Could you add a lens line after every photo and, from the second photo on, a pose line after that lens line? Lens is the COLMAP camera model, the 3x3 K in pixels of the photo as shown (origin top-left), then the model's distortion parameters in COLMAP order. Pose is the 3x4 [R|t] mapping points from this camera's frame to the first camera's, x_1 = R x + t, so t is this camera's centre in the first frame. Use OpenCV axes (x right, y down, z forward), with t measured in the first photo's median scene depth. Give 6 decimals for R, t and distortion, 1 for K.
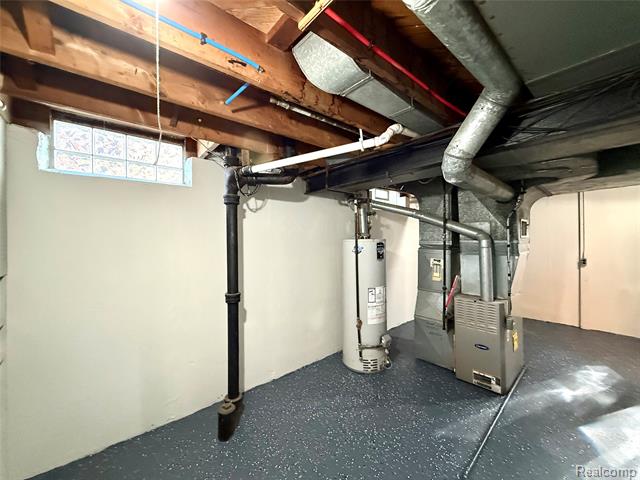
lens RADIAL K [[255.4, 0, 315.7], [0, 255.4, 238.4], [0, 0, 1]] dist [-0.000545, 0.000299]
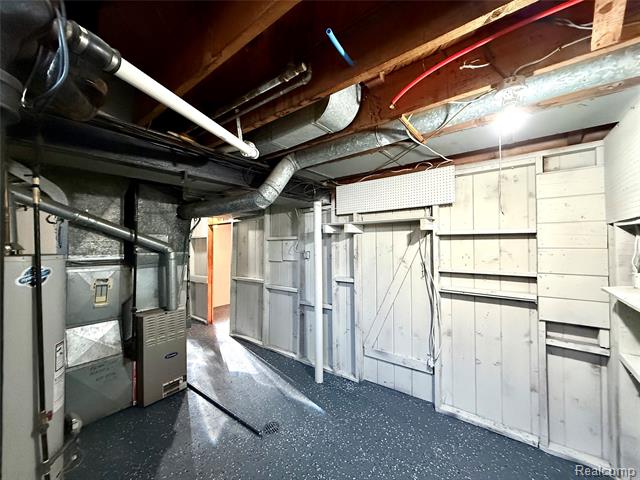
lens RADIAL K [[255.4, 0, 315.4], [0, 255.4, 242.0], [0, 0, 1]] dist [-0.000545, 0.000299]
pose [[-0.205857, 0.019865, 0.978380, -0.455583], [0.011573, 0.999773, -0.017865, -0.008209], [-0.978514, 0.007645, -0.206040, 0.591241]]
